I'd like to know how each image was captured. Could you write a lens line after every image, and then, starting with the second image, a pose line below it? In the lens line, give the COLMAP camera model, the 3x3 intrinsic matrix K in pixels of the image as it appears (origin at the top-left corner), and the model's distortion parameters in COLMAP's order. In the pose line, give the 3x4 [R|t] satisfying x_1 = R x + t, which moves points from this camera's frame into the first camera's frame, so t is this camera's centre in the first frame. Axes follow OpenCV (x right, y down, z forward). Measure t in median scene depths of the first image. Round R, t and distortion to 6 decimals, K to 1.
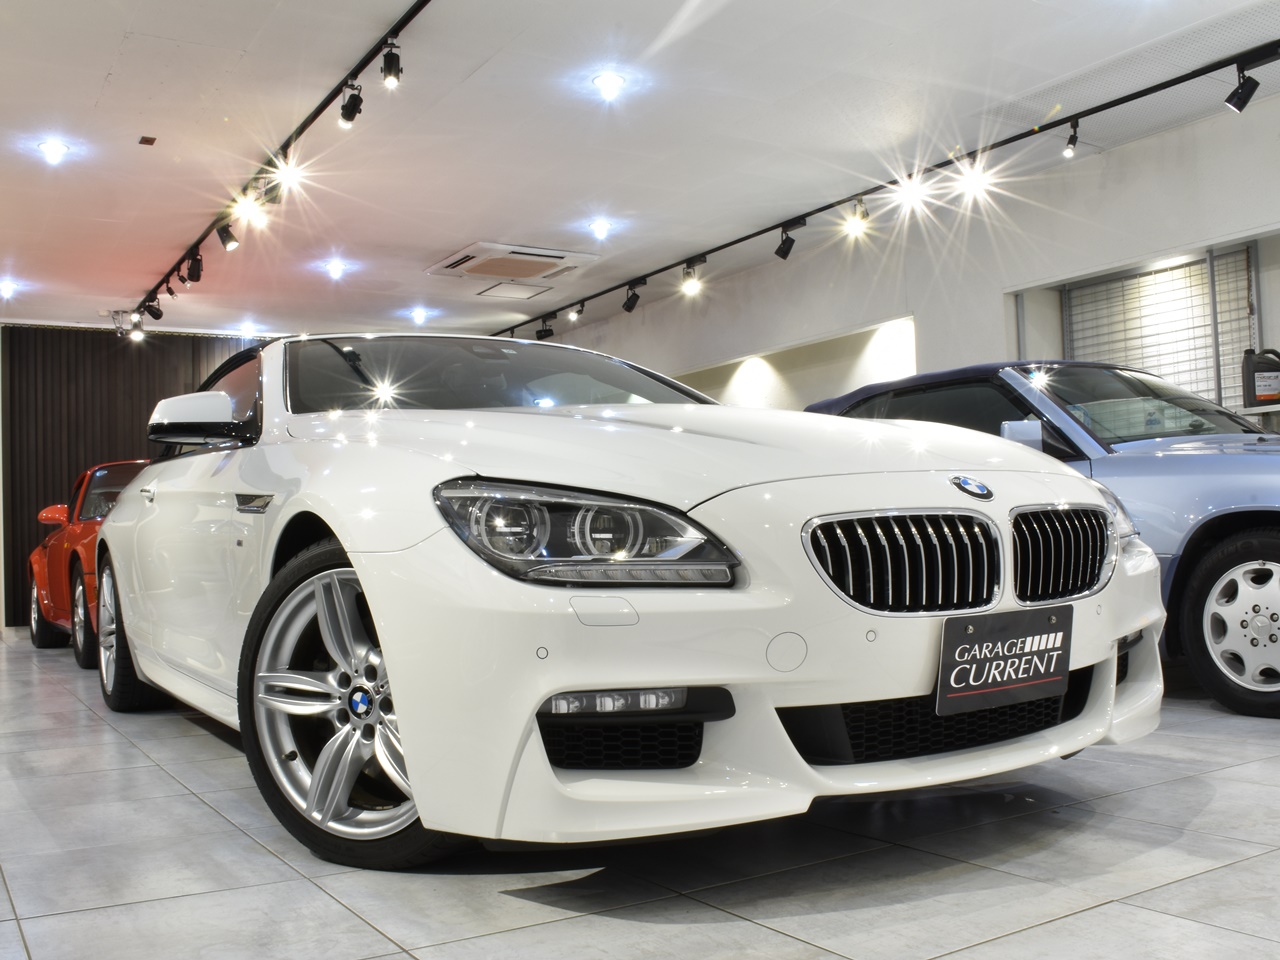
lens RADIAL K [[1210.8, 0, 705.4], [0, 1210.8, 494.6], [0, 0, 1]] dist [-0.110196, 0.000000]
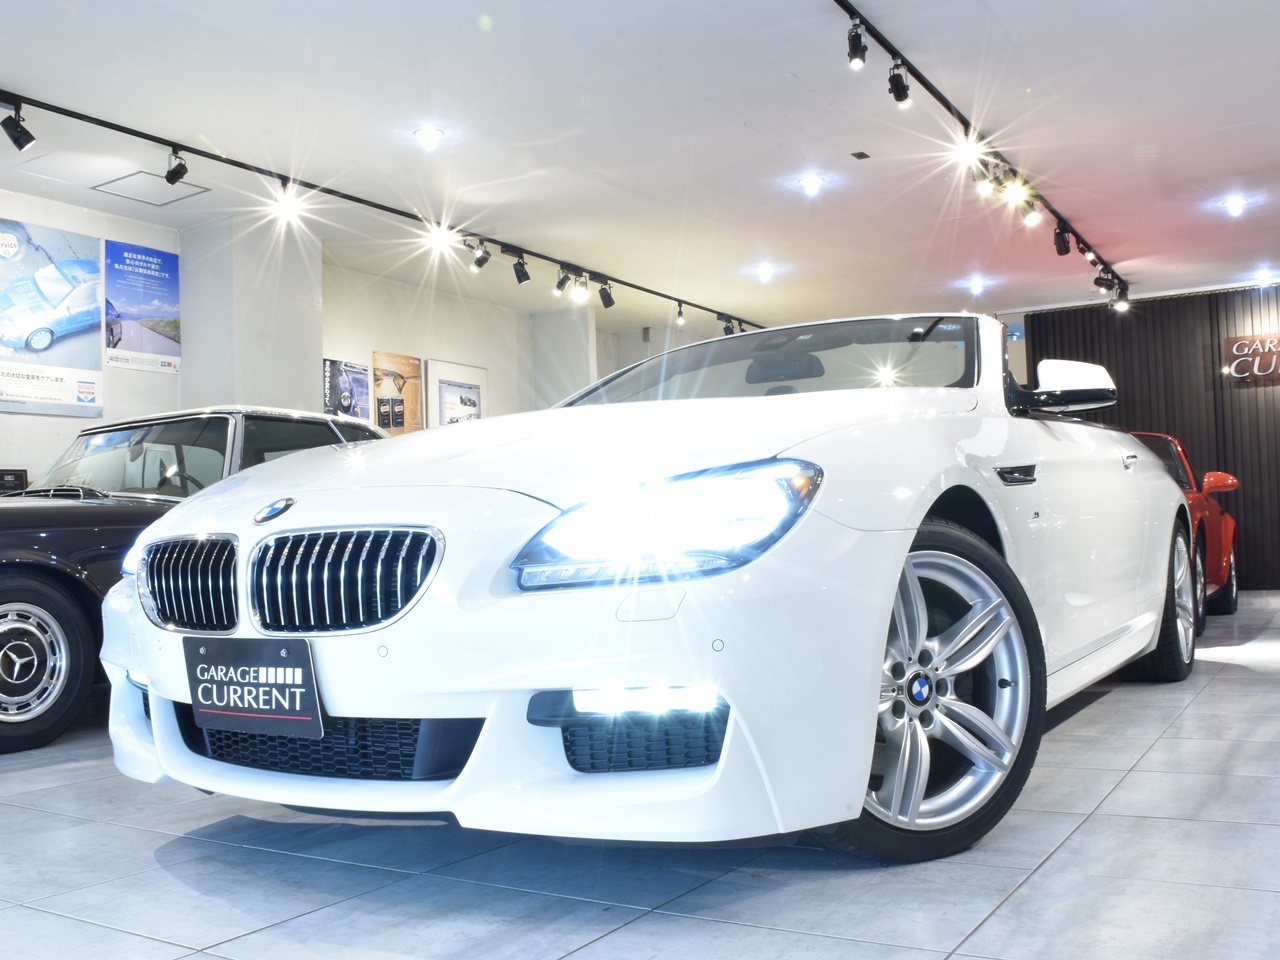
lens RADIAL K [[1210.8, 0, 627.5], [0, 1210.8, 481.1], [0, 0, 1]] dist [-0.110196, 0.000000]
pose [[0.454921, -0.018927, -0.890331, 1.238963], [0.042976, 0.999076, 0.000720, -0.017711], [0.889494, -0.038590, 0.455314, 0.820618]]
